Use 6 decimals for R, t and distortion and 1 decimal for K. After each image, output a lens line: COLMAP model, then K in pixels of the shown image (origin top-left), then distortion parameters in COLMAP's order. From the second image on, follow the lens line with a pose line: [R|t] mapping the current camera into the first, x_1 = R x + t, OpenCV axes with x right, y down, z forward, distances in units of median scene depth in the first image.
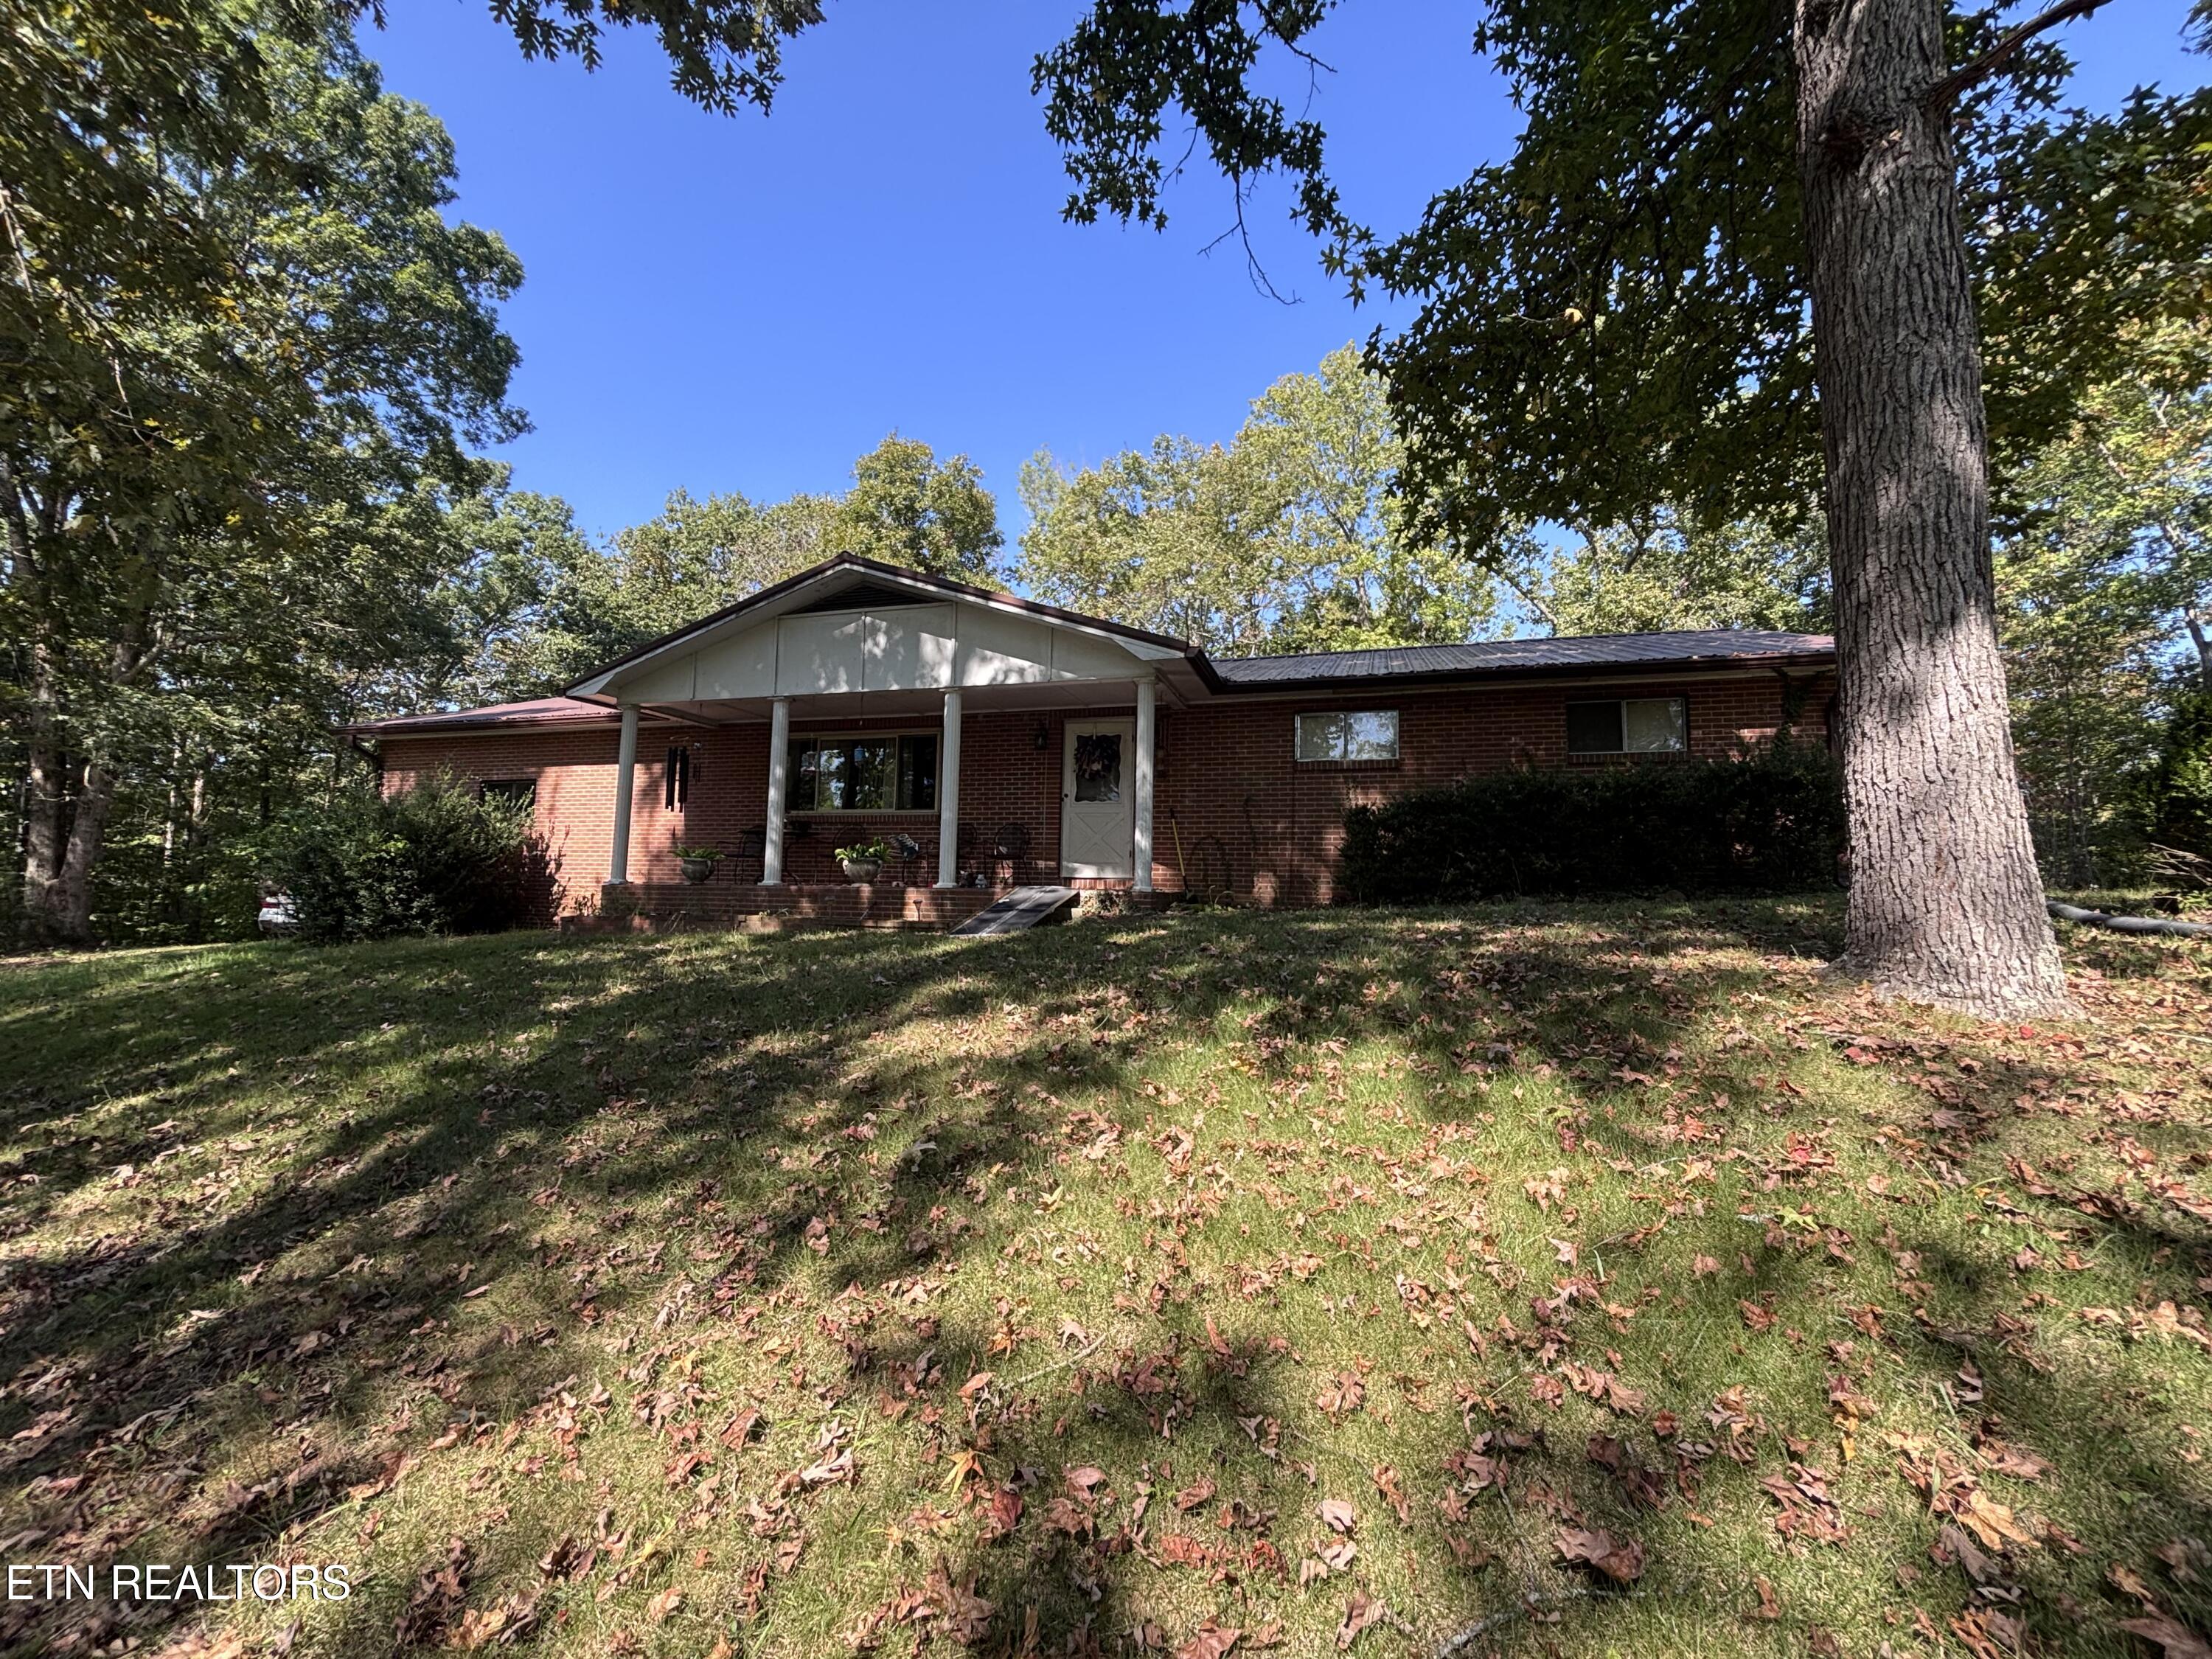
lens RADIAL K [[908.0, 0, 1103.4], [0, 908.0, 824.2], [0, 0, 1]] dist [0.001693, 0.003716]
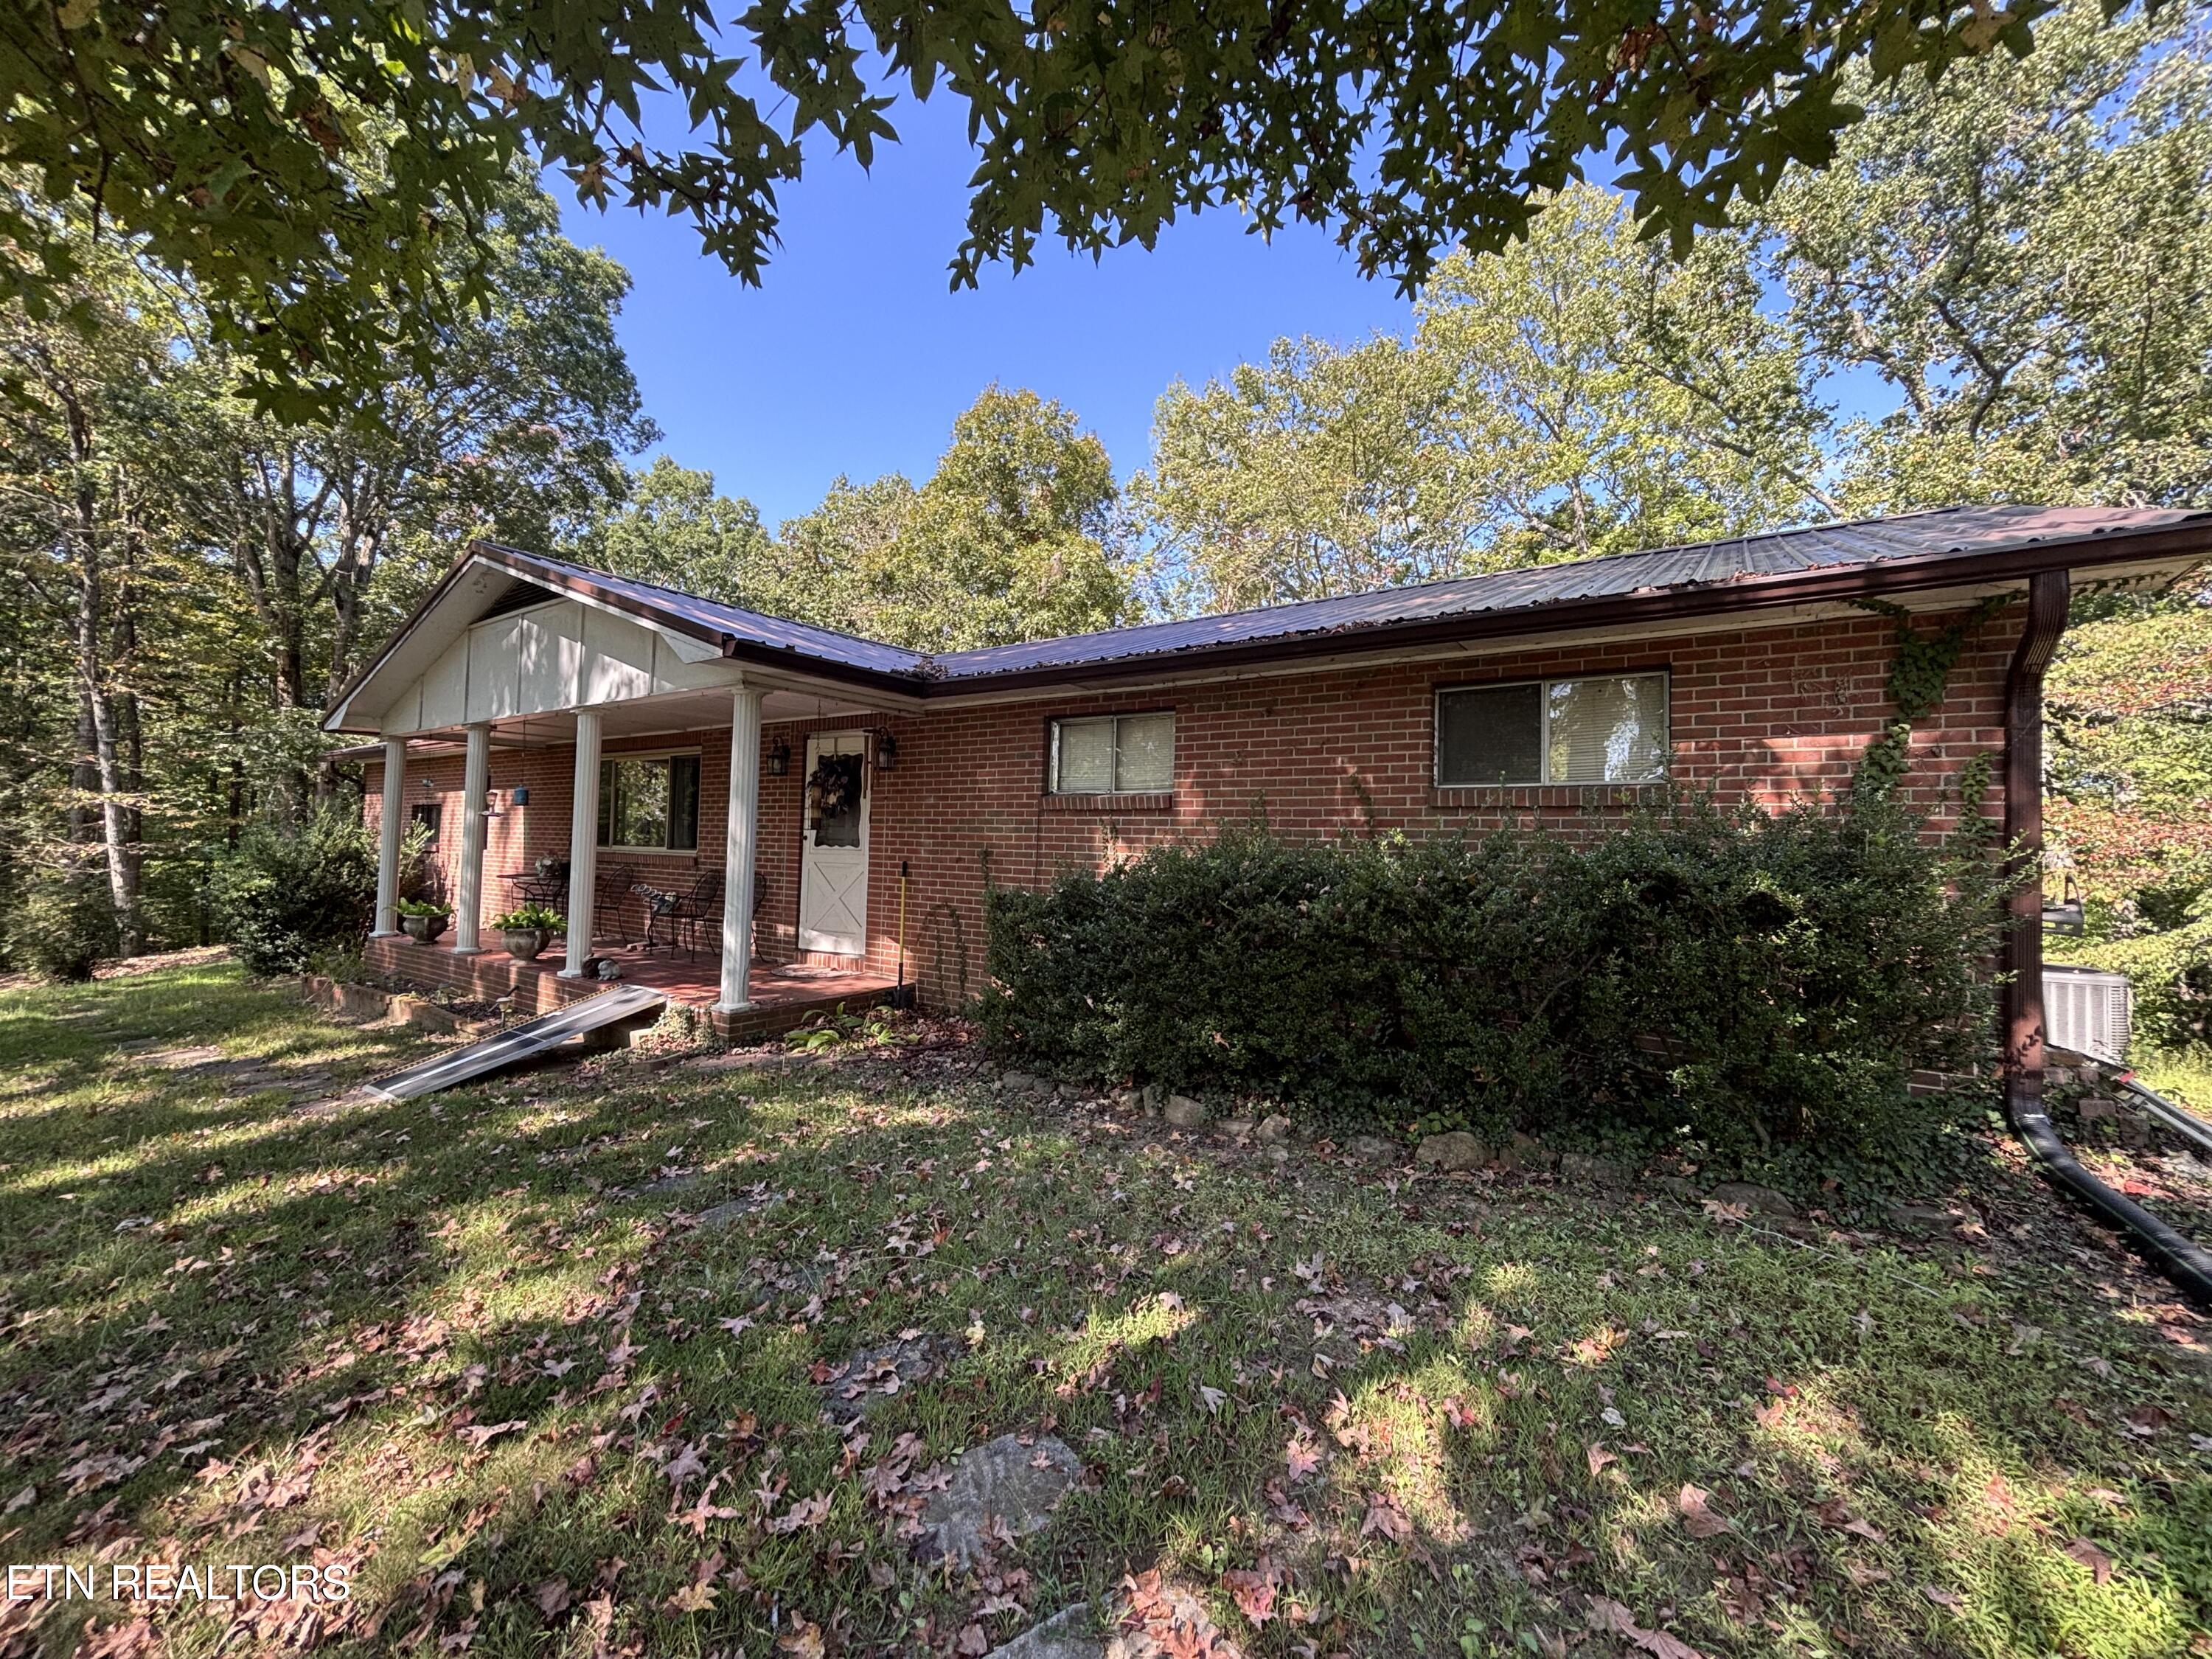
lens RADIAL K [[908.0, 0, 1103.4], [0, 908.0, 824.2], [0, 0, 1]] dist [0.001693, 0.003716]
pose [[0.951405, -0.004200, -0.307913, 0.464917], [0.018763, 0.998840, 0.044349, -0.079309], [0.307369, -0.047971, 0.950380, 0.412722]]
